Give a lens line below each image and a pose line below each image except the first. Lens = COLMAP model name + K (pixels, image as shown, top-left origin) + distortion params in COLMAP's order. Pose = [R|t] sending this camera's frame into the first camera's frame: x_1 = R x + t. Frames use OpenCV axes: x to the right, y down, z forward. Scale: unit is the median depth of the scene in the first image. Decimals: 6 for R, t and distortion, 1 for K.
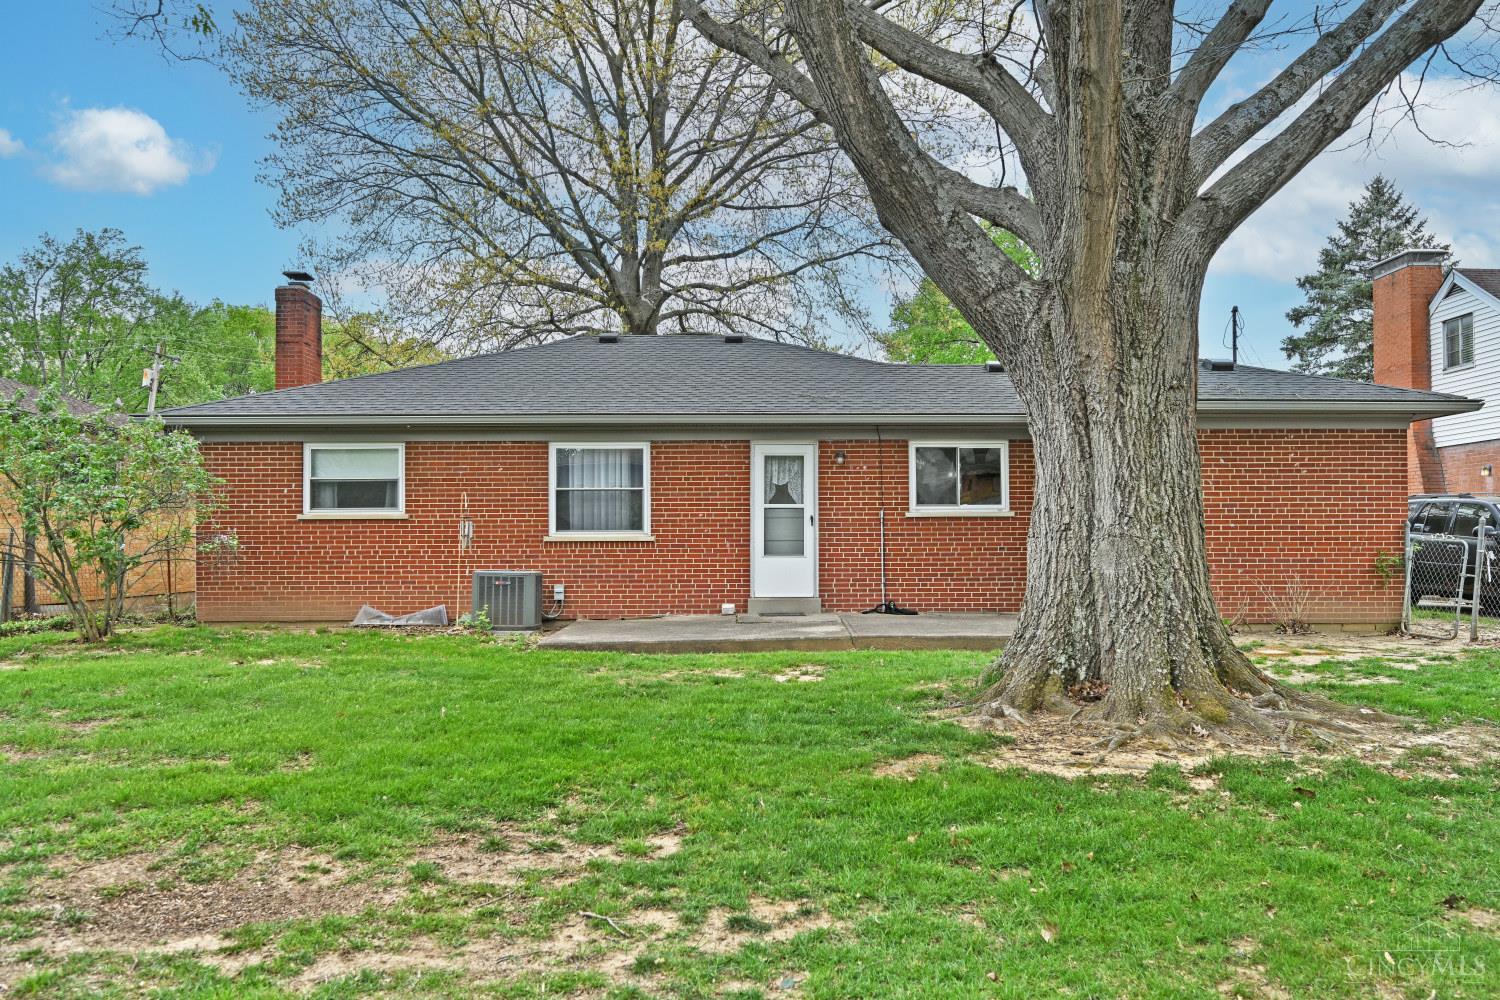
lens RADIAL K [[1094.8, 0, 751.2], [0, 1094.8, 503.4], [0, 0, 1]] dist [0.000074, 0.000191]
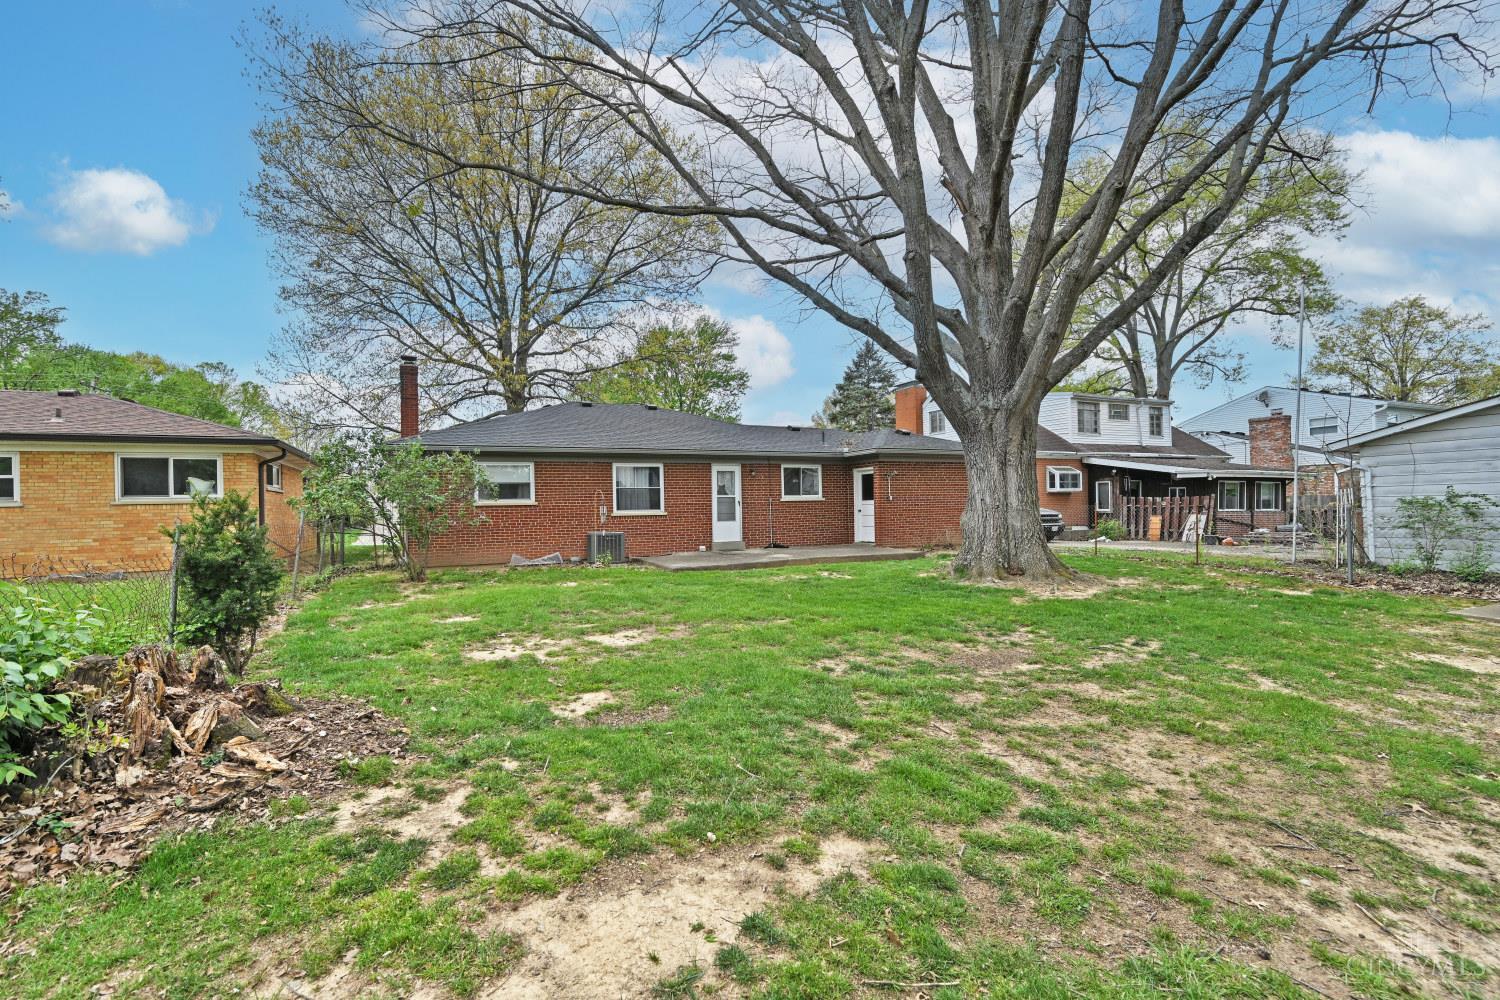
lens RADIAL K [[589.2, 0, 749.6], [0, 589.2, 497.3], [0, 0, 1]] dist [-0.001650, 0.000245]
pose [[0.935288, -0.005623, 0.353842, -0.311523], [0.002345, 0.999950, 0.009692, -0.006114], [-0.353879, -0.008235, 0.935255, -0.022413]]
